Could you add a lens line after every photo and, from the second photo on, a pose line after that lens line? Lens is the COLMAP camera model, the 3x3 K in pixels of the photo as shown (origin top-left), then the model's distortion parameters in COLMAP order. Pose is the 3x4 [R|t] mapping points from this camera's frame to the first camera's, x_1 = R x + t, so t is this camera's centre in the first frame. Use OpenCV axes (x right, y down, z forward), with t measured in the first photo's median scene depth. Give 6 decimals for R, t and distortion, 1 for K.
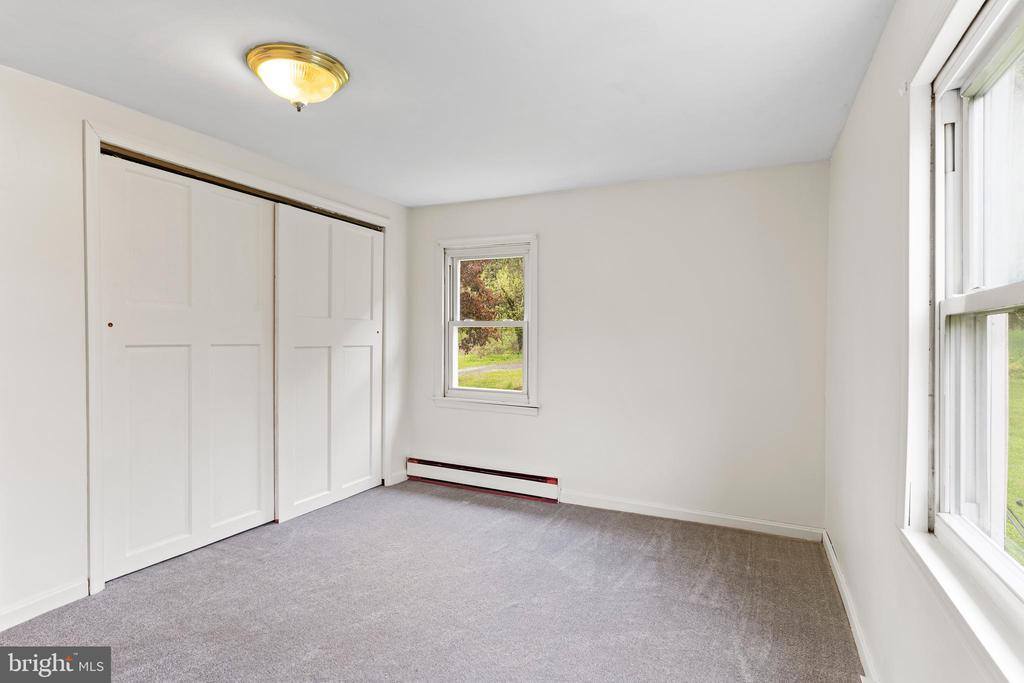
lens RADIAL K [[529.6, 0, 510.7], [0, 529.6, 340.6], [0, 0, 1]] dist [-0.000719, 0.000898]
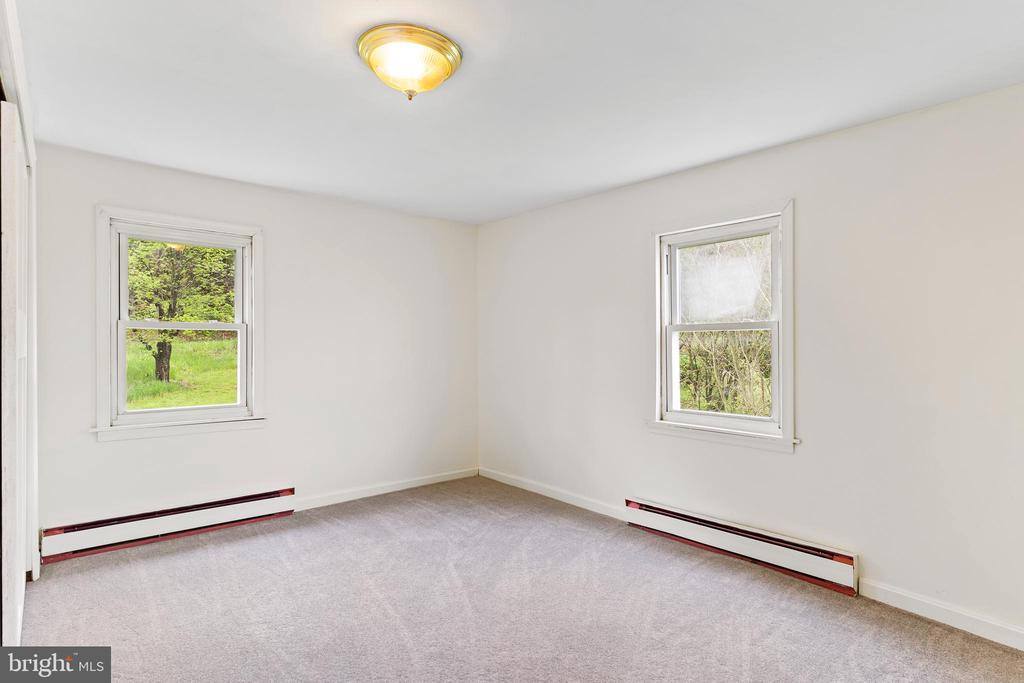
lens RADIAL K [[529.6, 0, 514.3], [0, 529.6, 341.8], [0, 0, 1]] dist [-0.000719, 0.000898]
pose [[0.390223, -0.003008, 0.920716, -0.686671], [0.010143, 0.999948, -0.001032, -0.001598], [-0.920665, 0.009742, 0.390233, 0.265610]]
